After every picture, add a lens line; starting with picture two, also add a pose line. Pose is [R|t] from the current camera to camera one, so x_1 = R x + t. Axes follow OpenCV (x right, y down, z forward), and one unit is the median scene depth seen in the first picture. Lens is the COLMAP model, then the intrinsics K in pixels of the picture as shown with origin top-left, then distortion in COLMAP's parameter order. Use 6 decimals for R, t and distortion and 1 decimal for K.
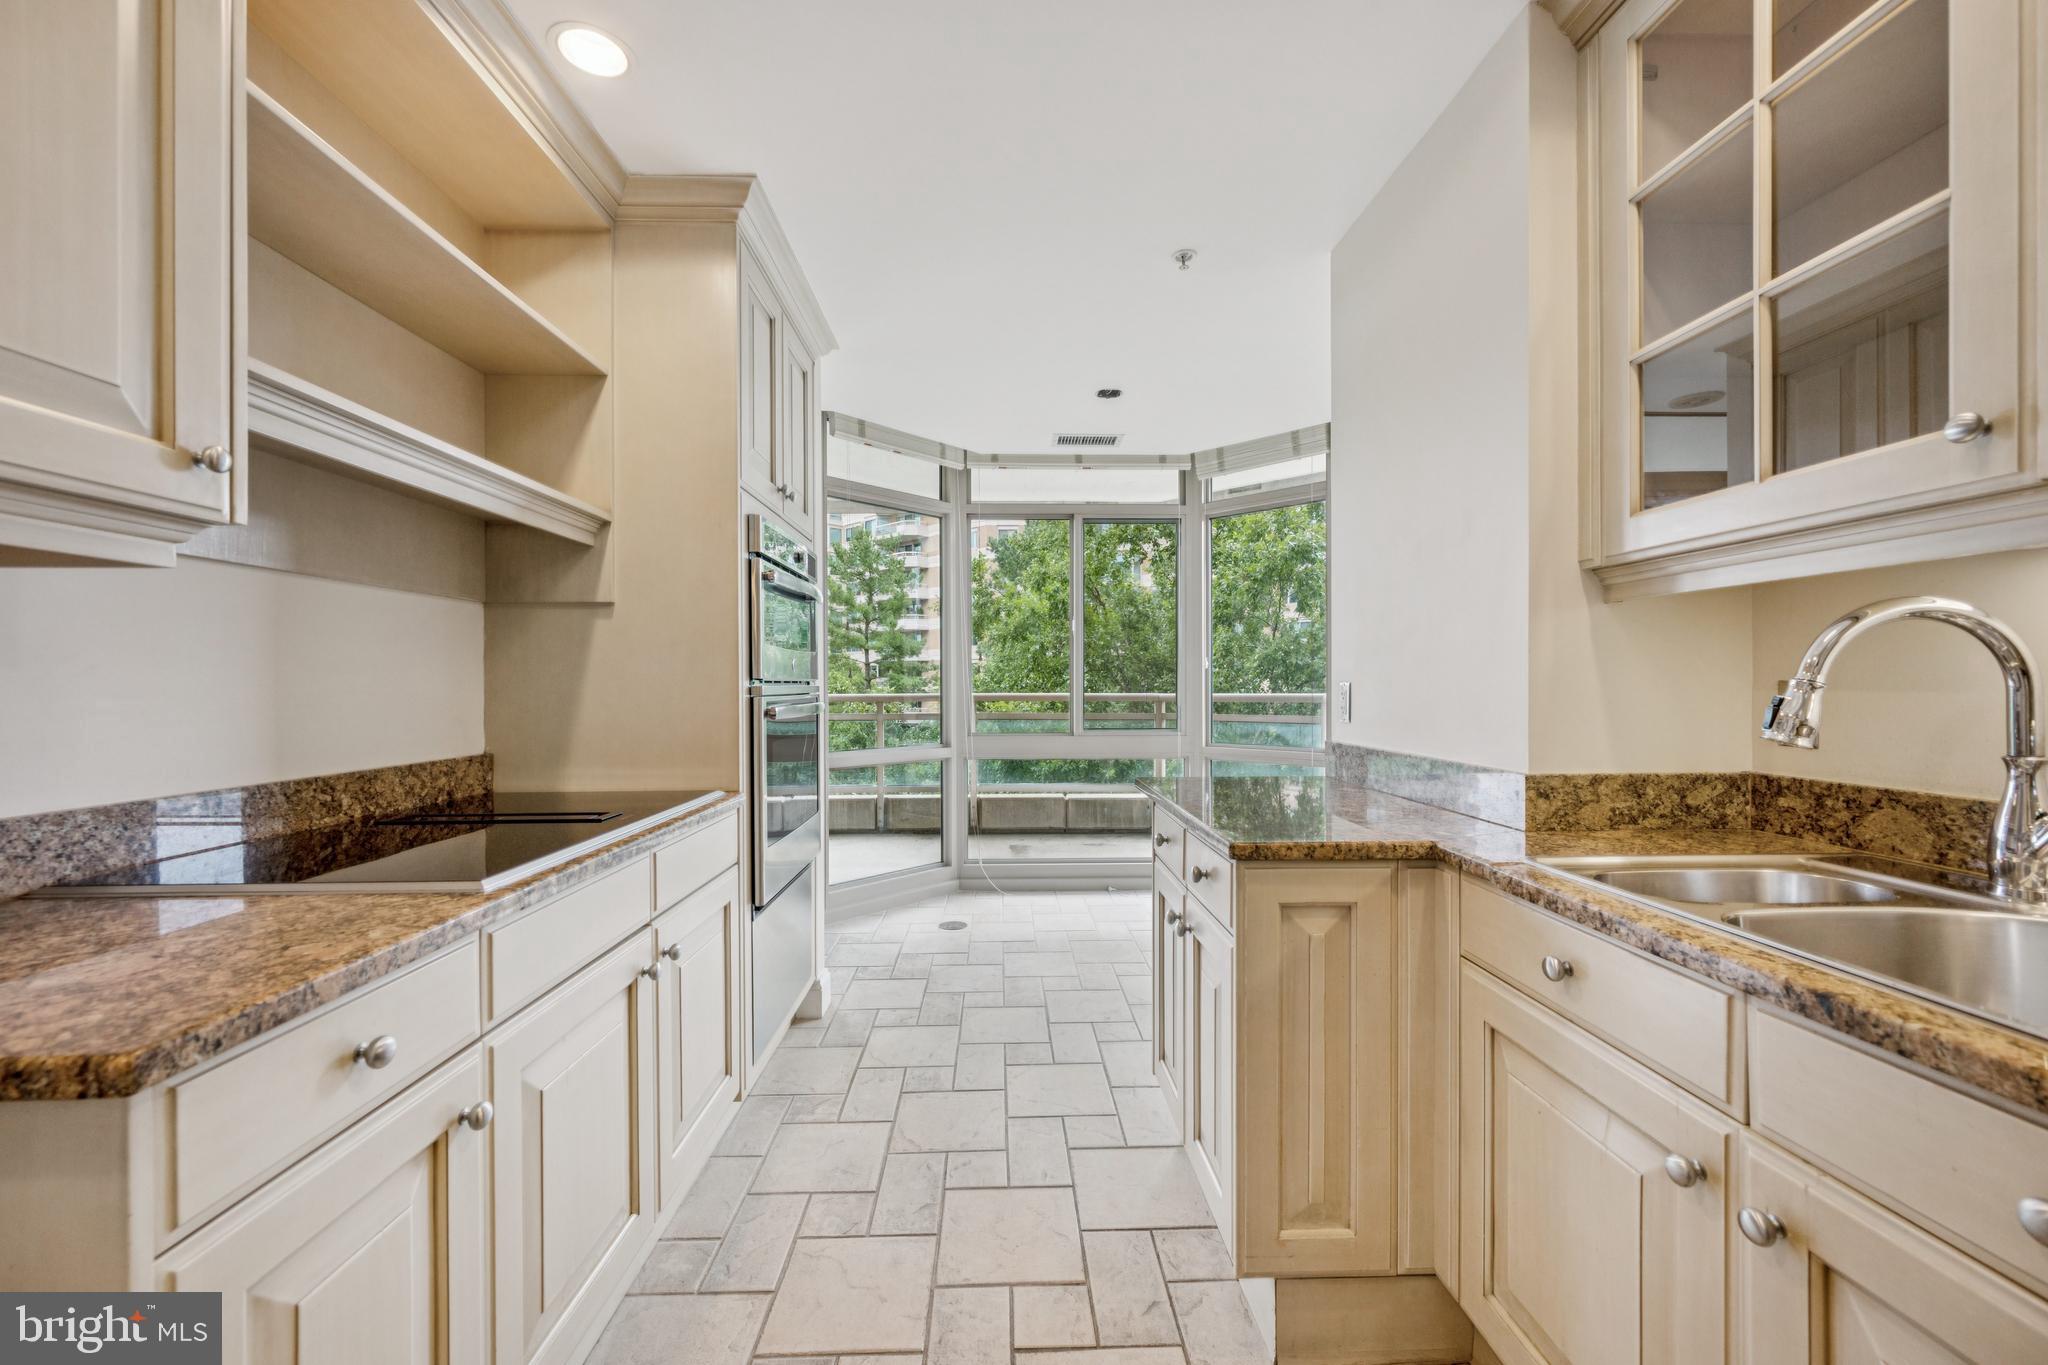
lens RADIAL K [[801.0, 0, 1026.3], [0, 801.0, 691.5], [0, 0, 1]] dist [0.001912, -0.000075]
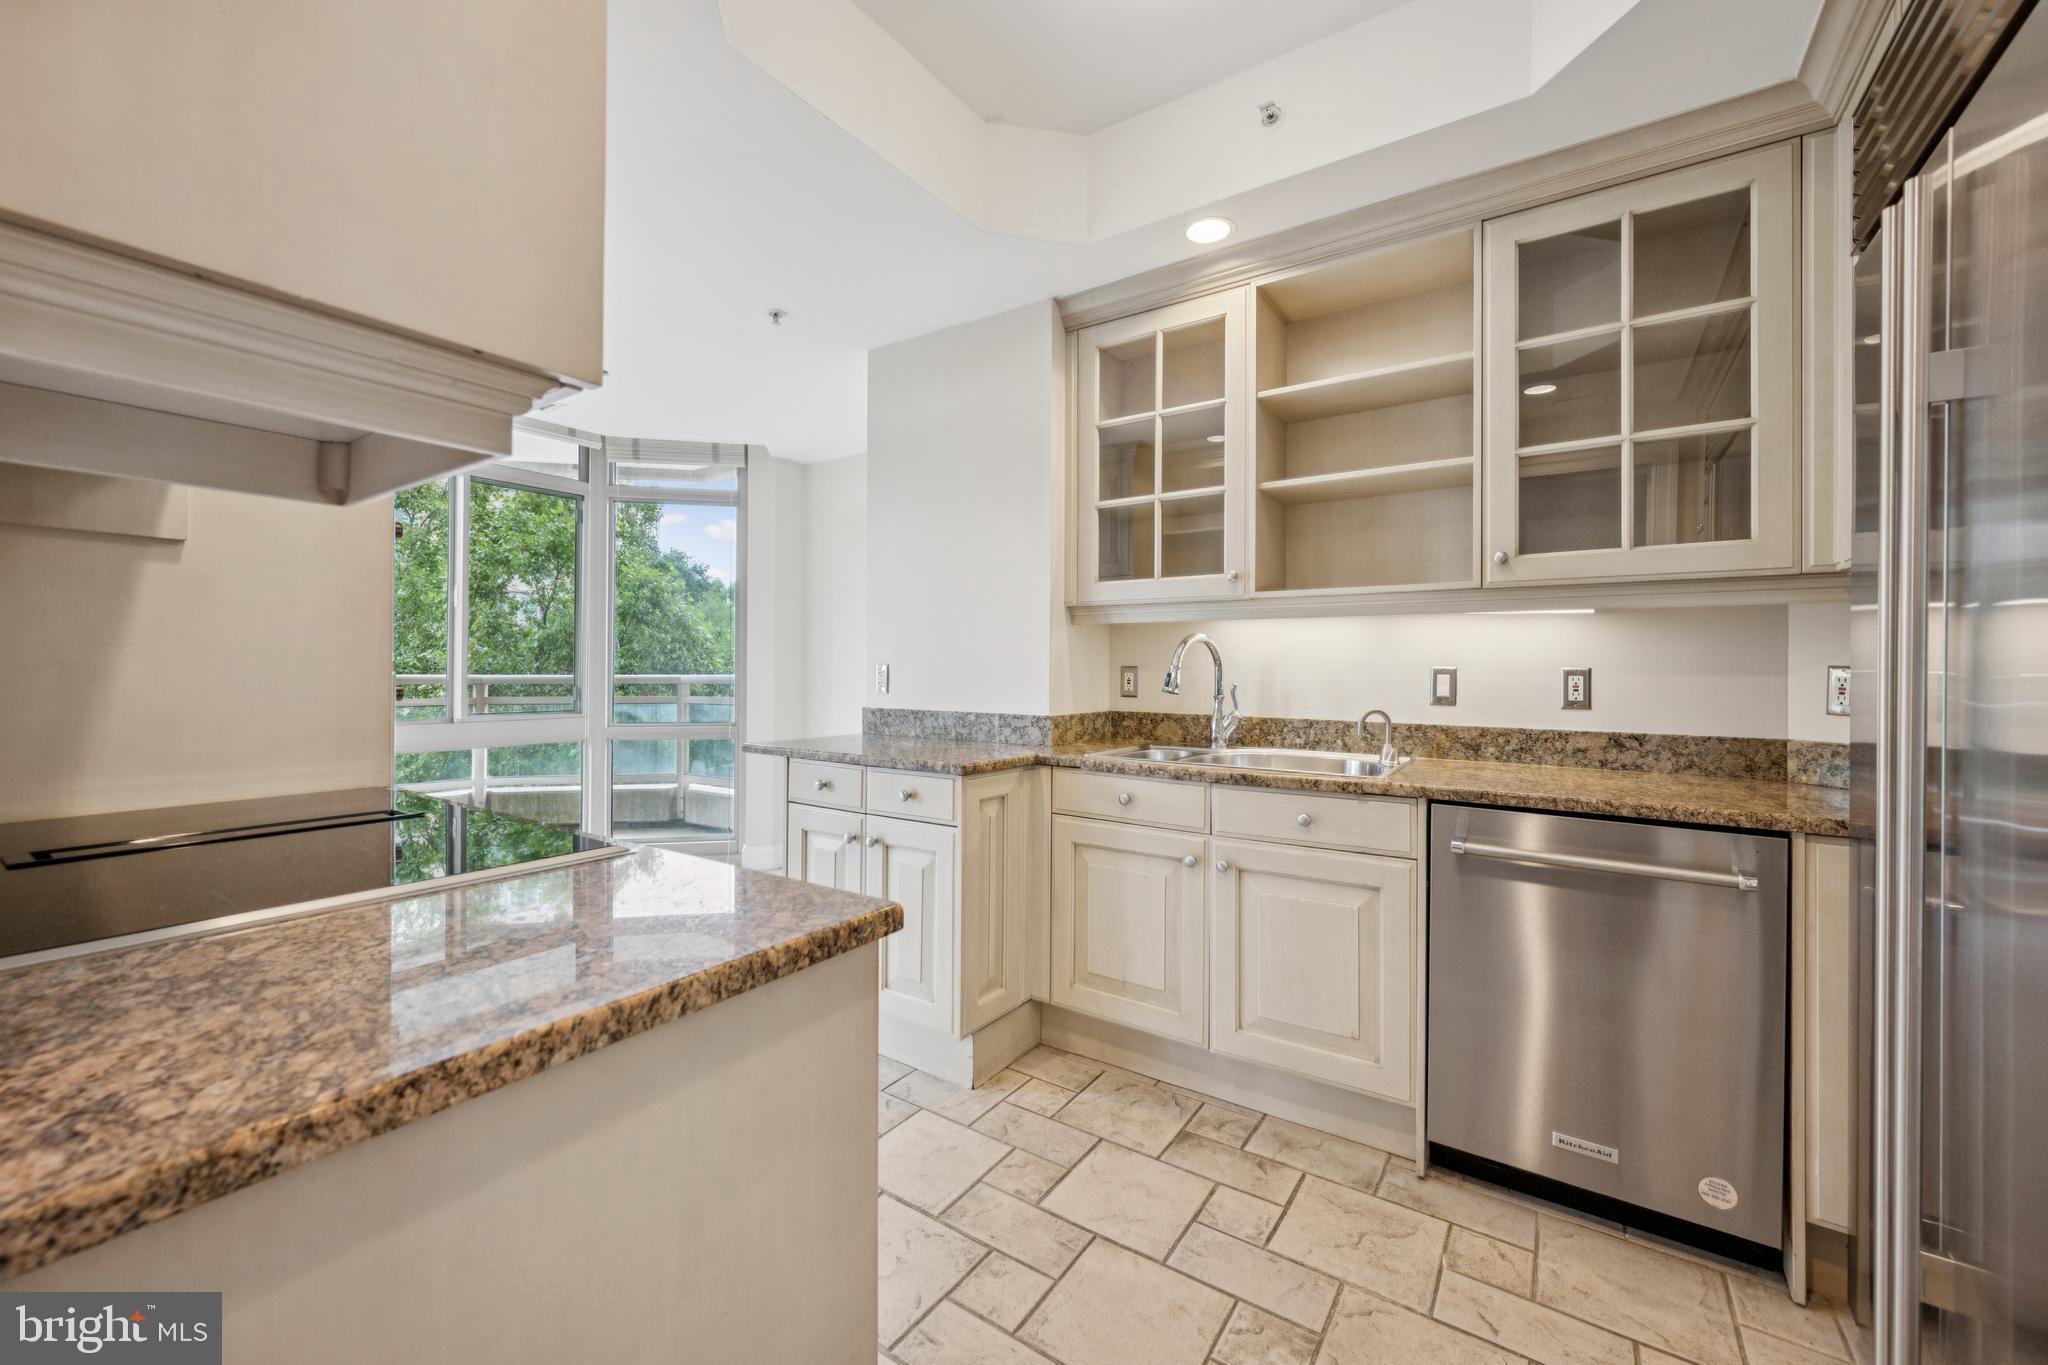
lens RADIAL K [[801.0, 0, 1015.2], [0, 801.0, 666.8], [0, 0, 1]] dist [0.001912, -0.000075]
pose [[0.595493, 0.009656, 0.803303, -0.909496], [-0.001548, 0.999940, -0.010873, 0.011261], [-0.803359, 0.005232, 0.595472, -0.028474]]
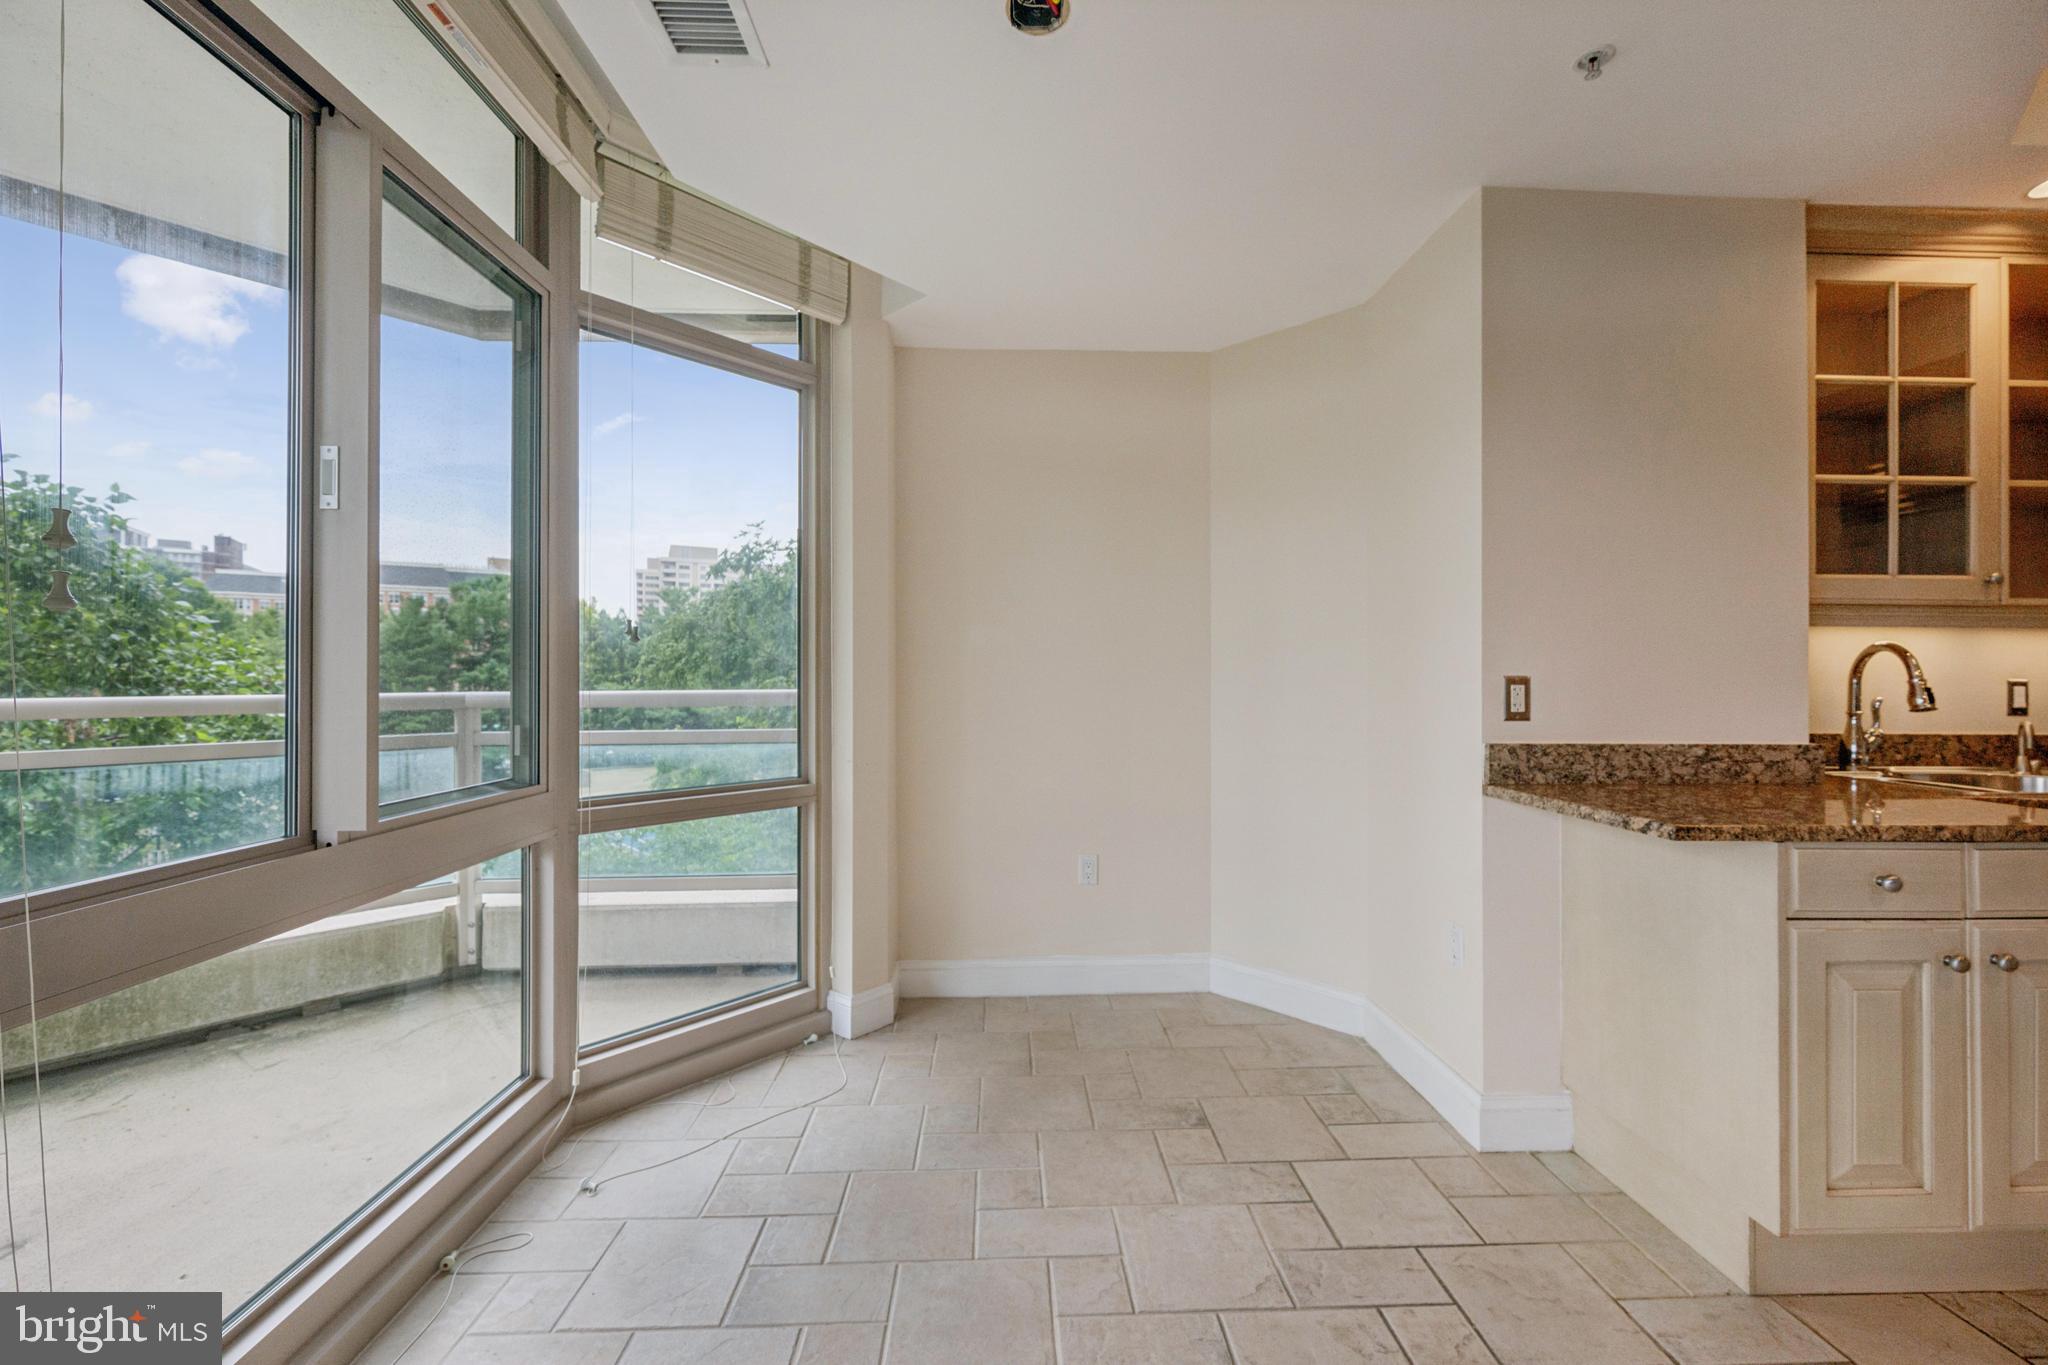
lens RADIAL K [[801.0, 0, 1027.2], [0, 801.0, 676.6], [0, 0, 1]] dist [0.001912, -0.000075]
pose [[-0.001117, 0.003560, 0.999993, -0.795396], [0.003988, 0.999986, -0.003556, -0.016305], [-0.999991, 0.003984, -0.001131, 2.403469]]
